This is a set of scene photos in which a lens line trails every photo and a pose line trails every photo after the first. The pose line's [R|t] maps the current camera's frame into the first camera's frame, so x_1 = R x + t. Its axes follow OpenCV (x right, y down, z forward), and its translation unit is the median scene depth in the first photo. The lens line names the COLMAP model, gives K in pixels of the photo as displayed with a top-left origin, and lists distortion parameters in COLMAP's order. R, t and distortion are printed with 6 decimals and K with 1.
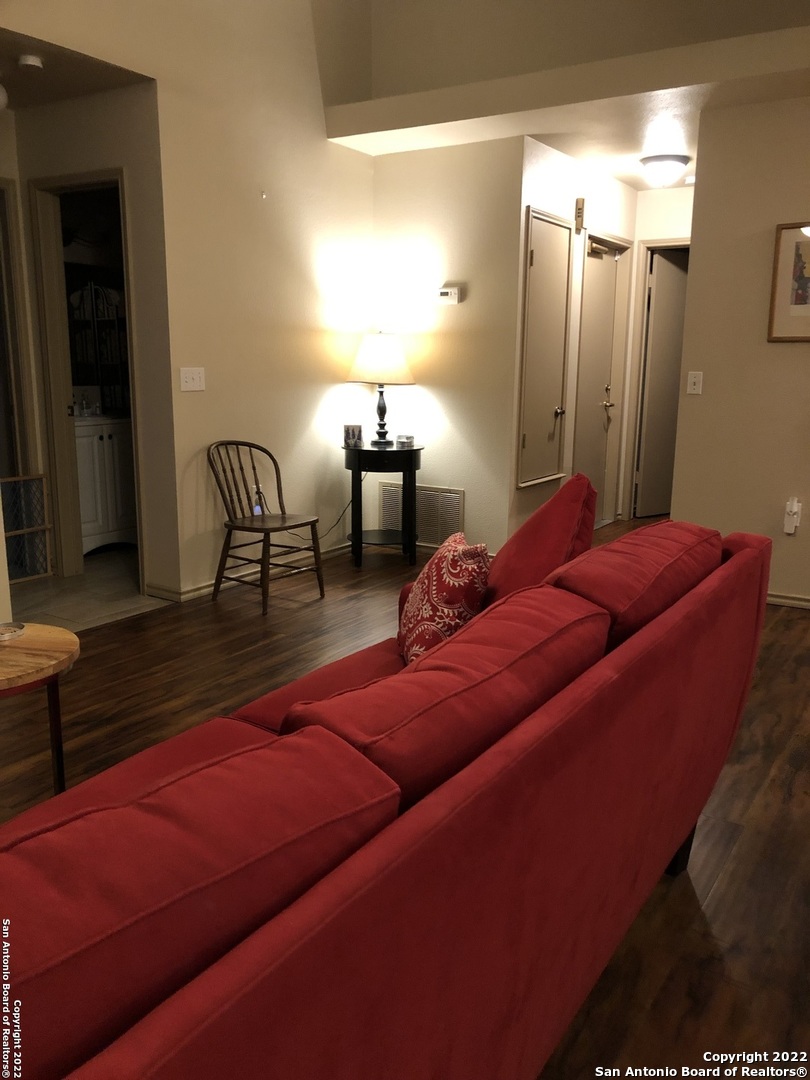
lens RADIAL K [[889.9, 0, 405.8], [0, 889.9, 540.0], [0, 0, 1]] dist [0.030982, -0.027918]
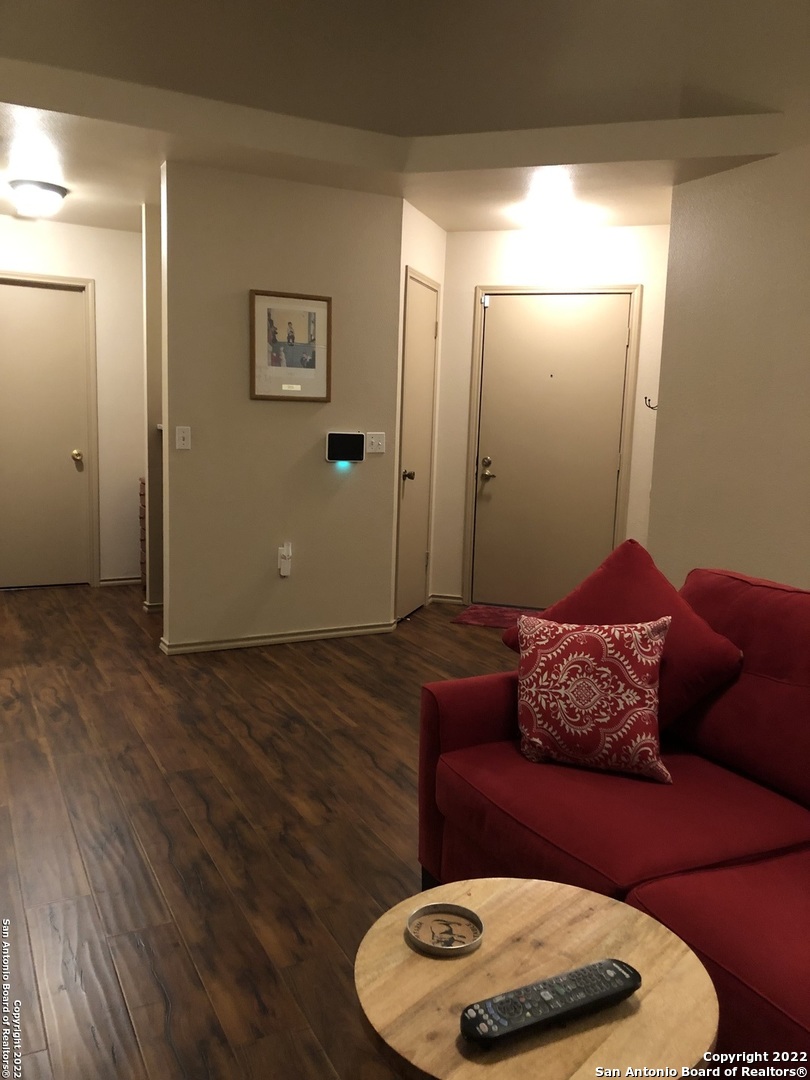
lens RADIAL K [[889.9, 0, 406.9], [0, 889.9, 540.7], [0, 0, 1]] dist [0.030982, -0.027918]
pose [[0.502664, -0.114544, 0.856860, -0.601357], [0.146979, 0.988076, 0.045862, -0.111409], [-0.851896, 0.102887, 0.513506, 0.462374]]
